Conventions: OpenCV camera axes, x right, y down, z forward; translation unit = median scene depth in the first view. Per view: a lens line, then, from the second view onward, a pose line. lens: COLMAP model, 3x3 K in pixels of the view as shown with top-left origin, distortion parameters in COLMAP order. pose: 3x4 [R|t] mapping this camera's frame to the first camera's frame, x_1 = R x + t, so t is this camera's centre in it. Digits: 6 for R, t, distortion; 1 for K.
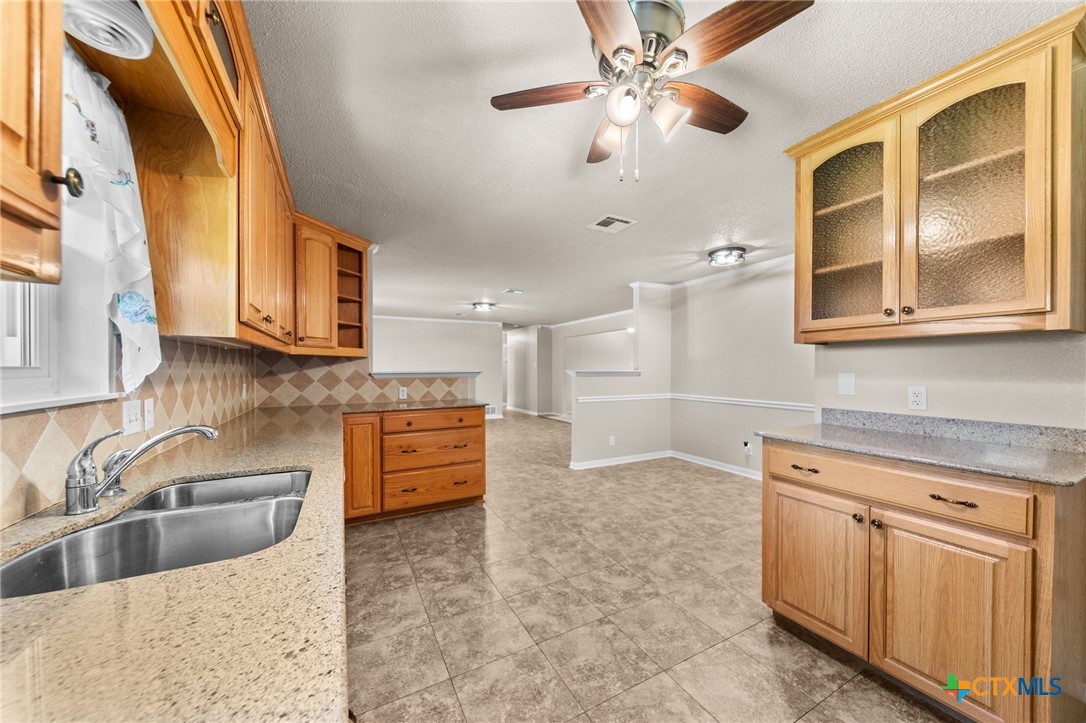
lens RADIAL K [[384.2, 0, 548.9], [0, 384.2, 370.0], [0, 0, 1]] dist [0.017770, -0.007756]
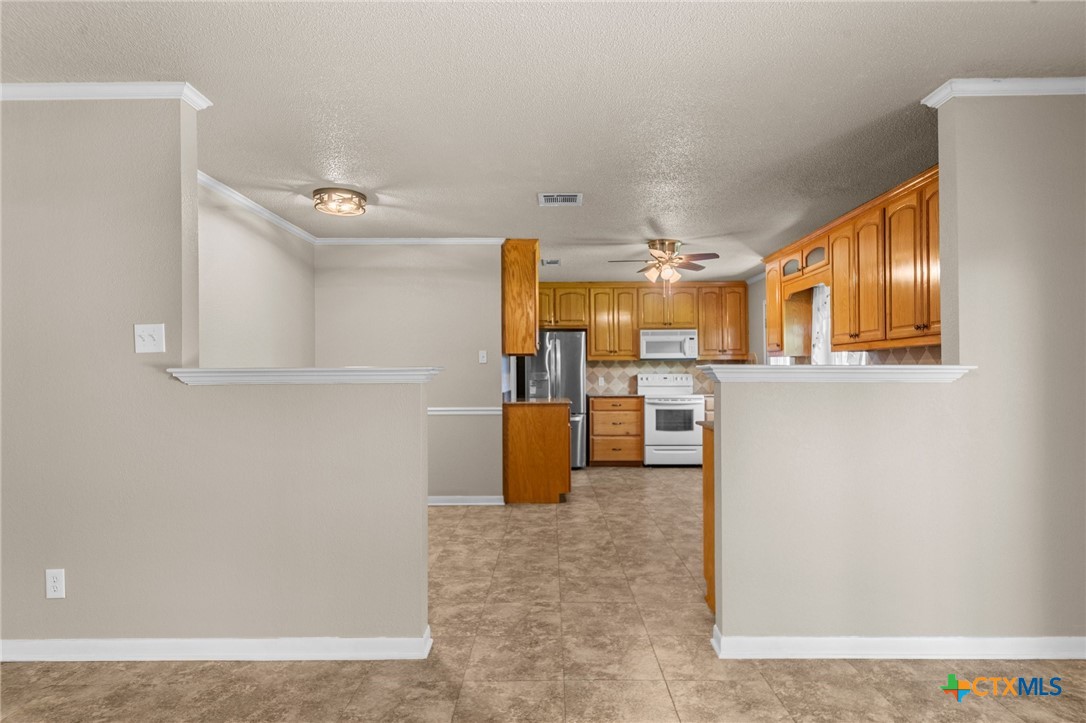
lens RADIAL K [[589.0, 0, 549.5], [0, 589.0, 370.4], [0, 0, 1]] dist [0.013987, -0.000239]
pose [[-0.876982, 0.007245, 0.480468, -0.406648], [0.007217, 0.999972, -0.001905, 0.007724], [-0.480469, 0.001797, -0.877010, 1.965279]]
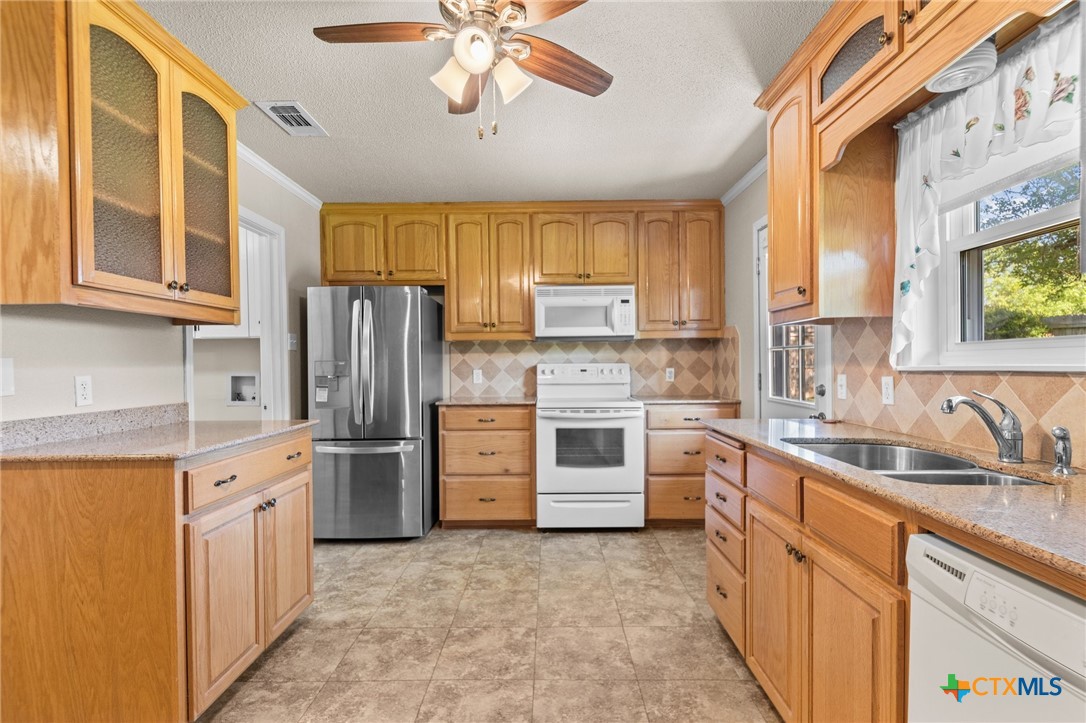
lens RADIAL K [[518.3, 0, 545.9], [0, 518.3, 369.5], [0, 0, 1]] dist [0.003731, -0.001276]
pose [[-0.875480, 0.001411, 0.483253, -0.194443], [0.011428, 0.999777, 0.017785, 0.012410], [-0.483120, 0.021093, -0.875300, 0.795864]]
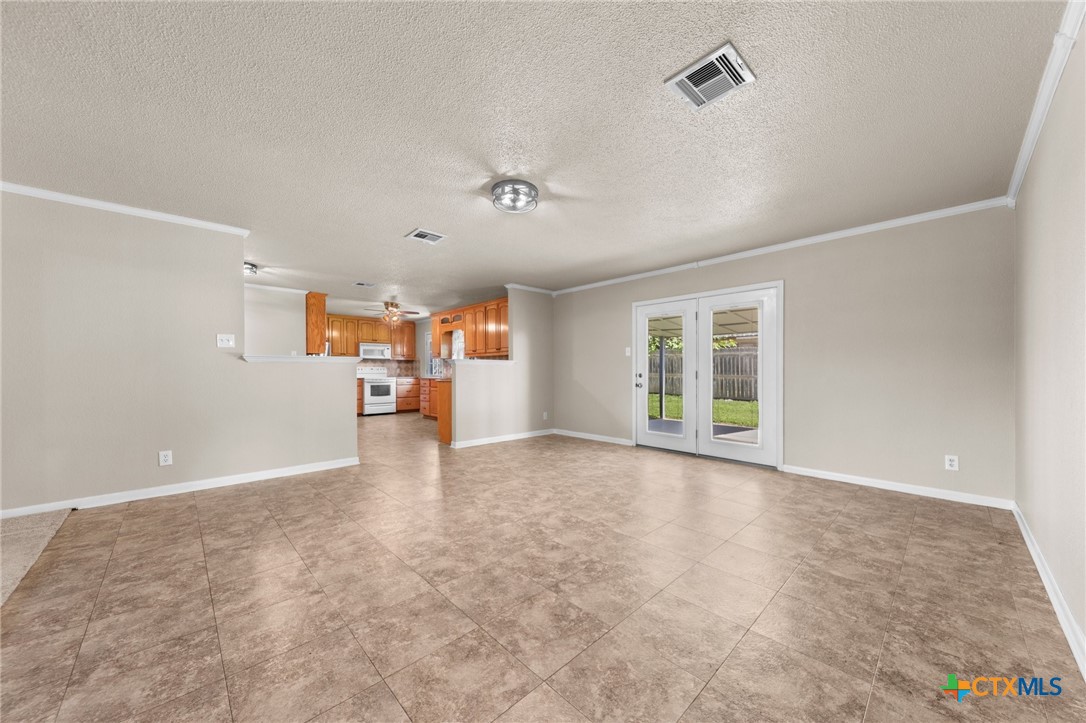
lens RADIAL K [[384.2, 0, 548.9], [0, 384.2, 370.0], [0, 0, 1]] dist [0.017770, -0.007756]
pose [[-0.963665, 0.003386, -0.267092, -0.188352], [0.003216, 0.999994, 0.001074, 0.045270], [0.267094, 0.000176, -0.963670, 2.807263]]
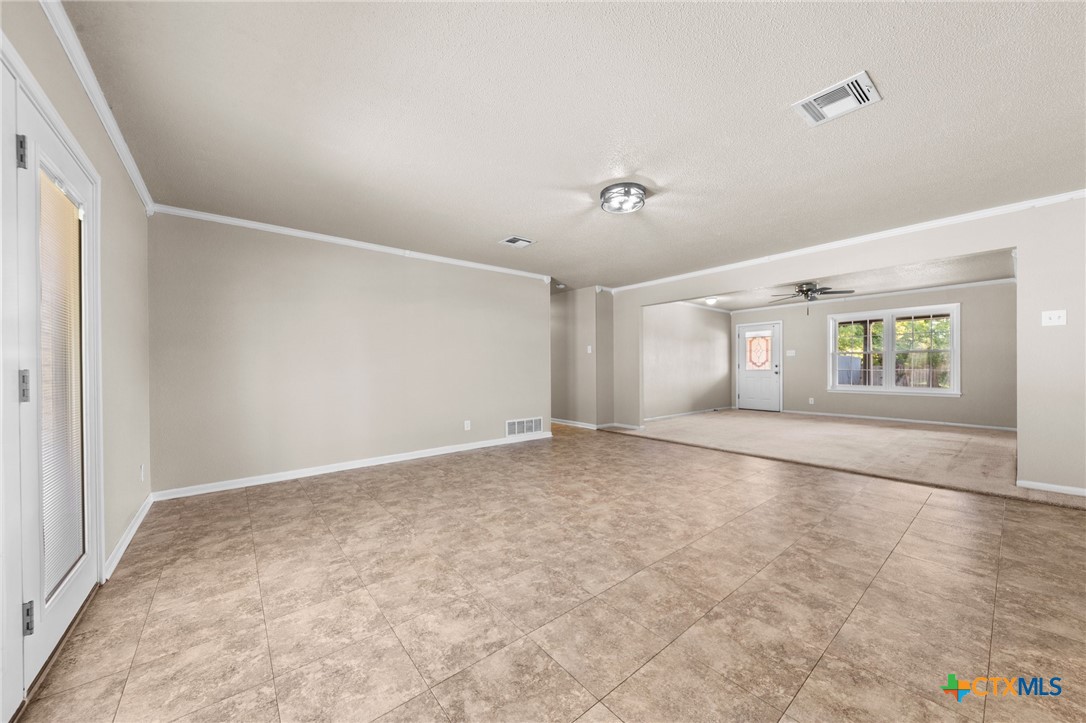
lens RADIAL K [[384.2, 0, 548.9], [0, 384.2, 370.0], [0, 0, 1]] dist [0.017770, -0.007756]
pose [[0.981497, -0.005594, 0.191395, -0.672109], [0.005137, 0.999983, 0.002881, 0.053963], [-0.191408, -0.001845, 0.981509, 1.168783]]
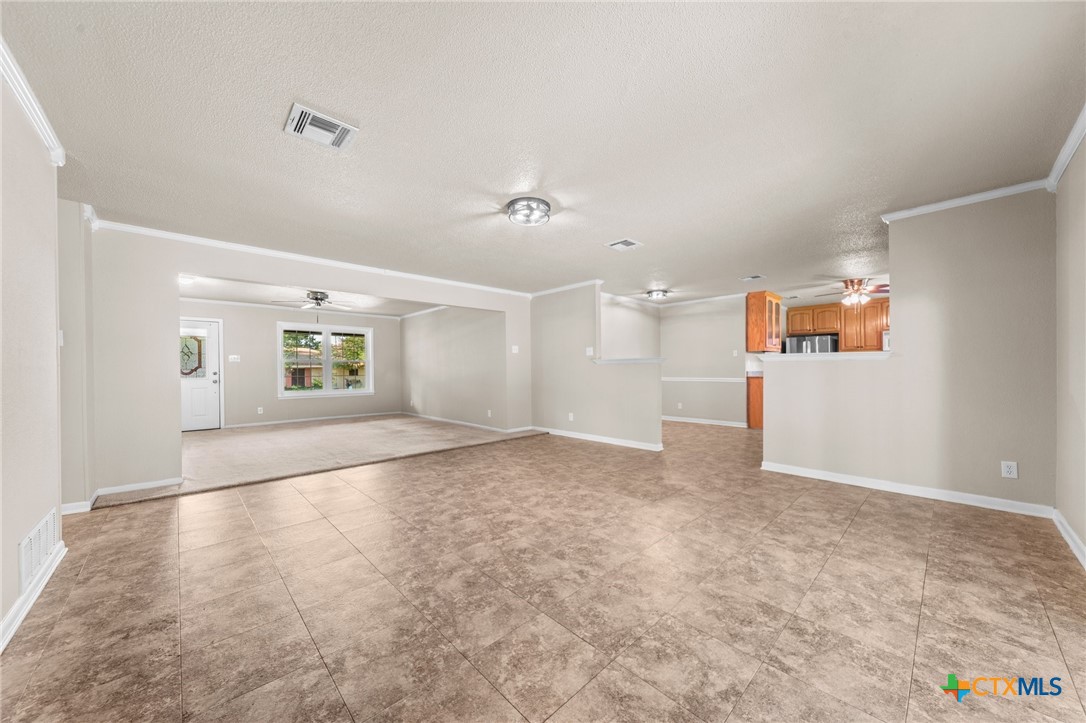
lens RADIAL K [[384.2, 0, 548.9], [0, 384.2, 370.0], [0, 0, 1]] dist [0.017770, -0.007756]
pose [[-0.263838, 0.000664, 0.964567, -1.222192], [0.011388, 0.999932, 0.002427, 0.039947], [-0.964500, 0.011624, -0.263828, 2.183957]]
